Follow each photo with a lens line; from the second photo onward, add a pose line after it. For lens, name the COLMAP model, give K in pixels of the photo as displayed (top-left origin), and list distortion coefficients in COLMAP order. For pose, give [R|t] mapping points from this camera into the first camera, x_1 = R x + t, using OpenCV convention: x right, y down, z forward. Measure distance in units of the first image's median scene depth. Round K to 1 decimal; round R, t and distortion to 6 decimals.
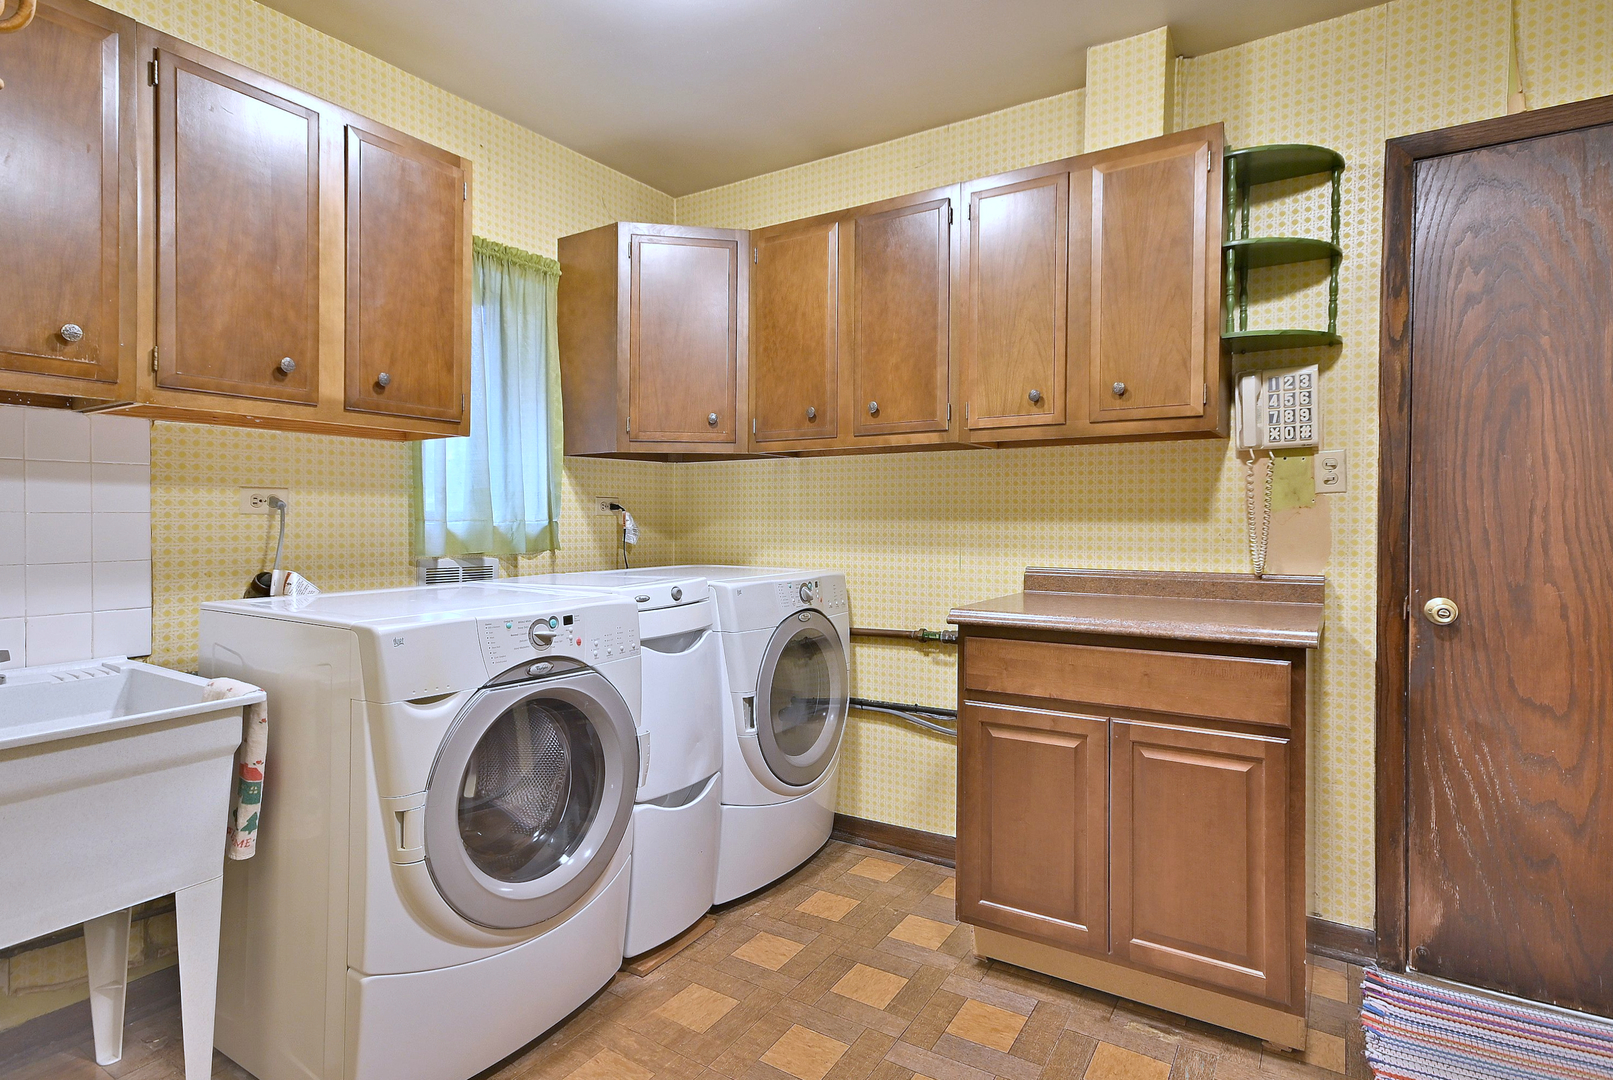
lens RADIAL K [[830.5, 0, 812.7], [0, 830.5, 528.5], [0, 0, 1]] dist [0.000807, 0.000454]
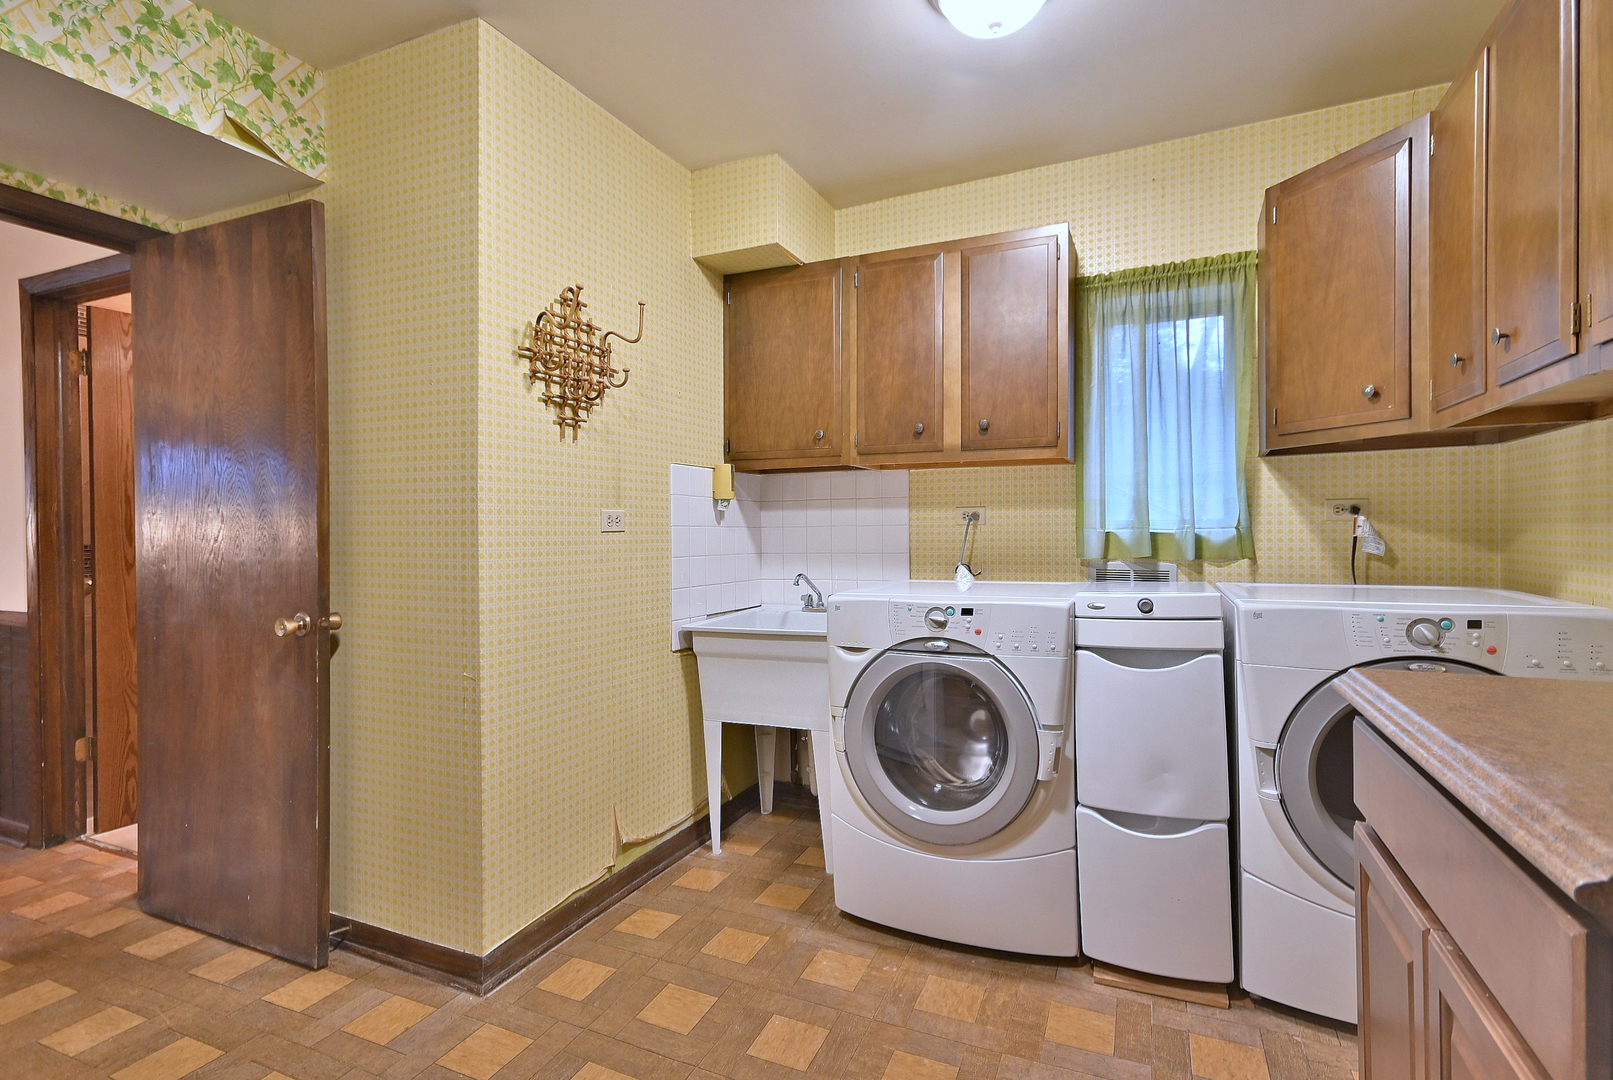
lens RADIAL K [[774.6, 0, 809.1], [0, 774.6, 538.6], [0, 0, 1]] dist [0.000431, 0.002011]
pose [[0.151956, 0.009043, -0.988346, 0.621352], [-0.002176, 0.999959, 0.008815, -0.004051], [0.988385, 0.000811, 0.151970, 0.481199]]
